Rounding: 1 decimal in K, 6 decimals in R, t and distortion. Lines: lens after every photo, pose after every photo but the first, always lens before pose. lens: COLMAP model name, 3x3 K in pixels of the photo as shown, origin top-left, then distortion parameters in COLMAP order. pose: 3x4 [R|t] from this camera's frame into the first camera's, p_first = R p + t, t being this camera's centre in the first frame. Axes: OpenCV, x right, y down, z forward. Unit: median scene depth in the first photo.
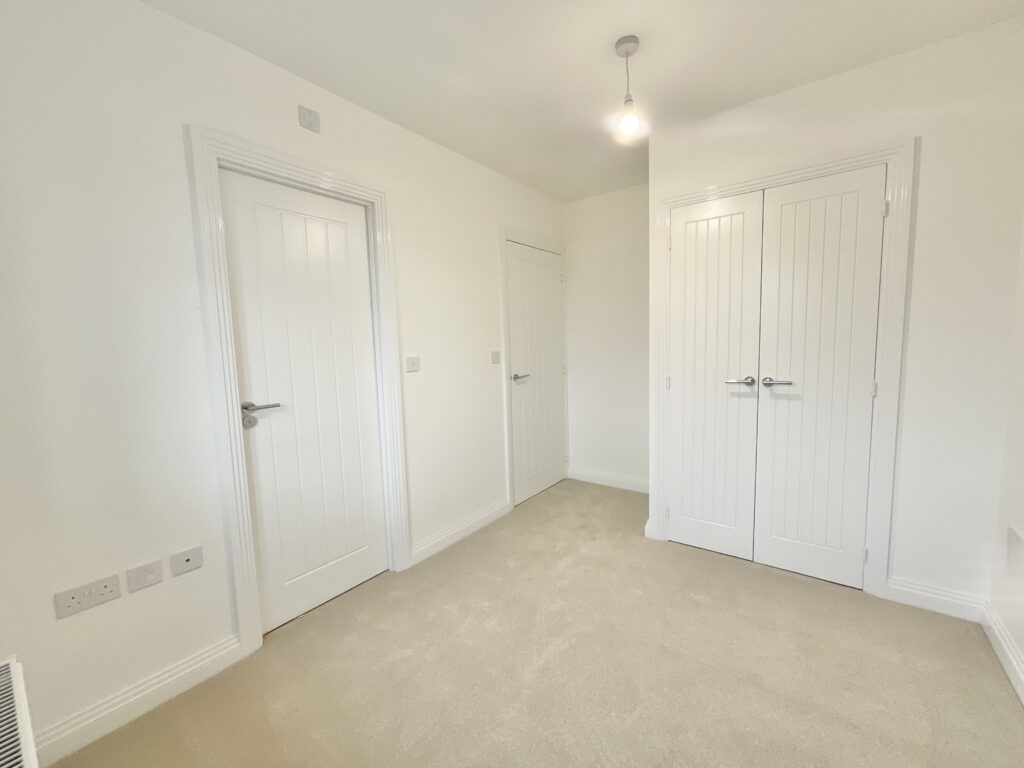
lens RADIAL K [[416.6, 0, 512.0], [0, 416.6, 384.0], [0, 0, 1]] dist [-0.000499, 0.000007]
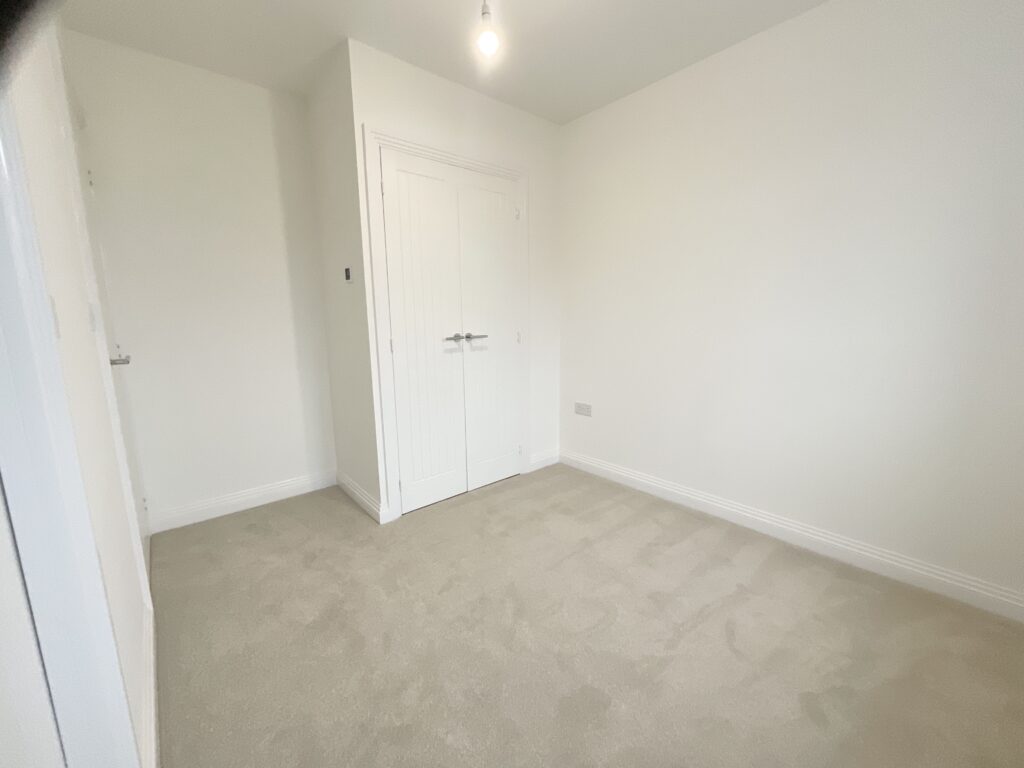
lens RADIAL K [[416.6, 0, 512.0], [0, 416.6, 384.0], [0, 0, 1]] dist [-0.000499, 0.000007]
pose [[0.211832, -0.137894, 0.967529, -0.523496], [0.104666, 0.987503, 0.117825, 0.000371], [-0.971685, 0.076308, 0.223617, 0.627162]]
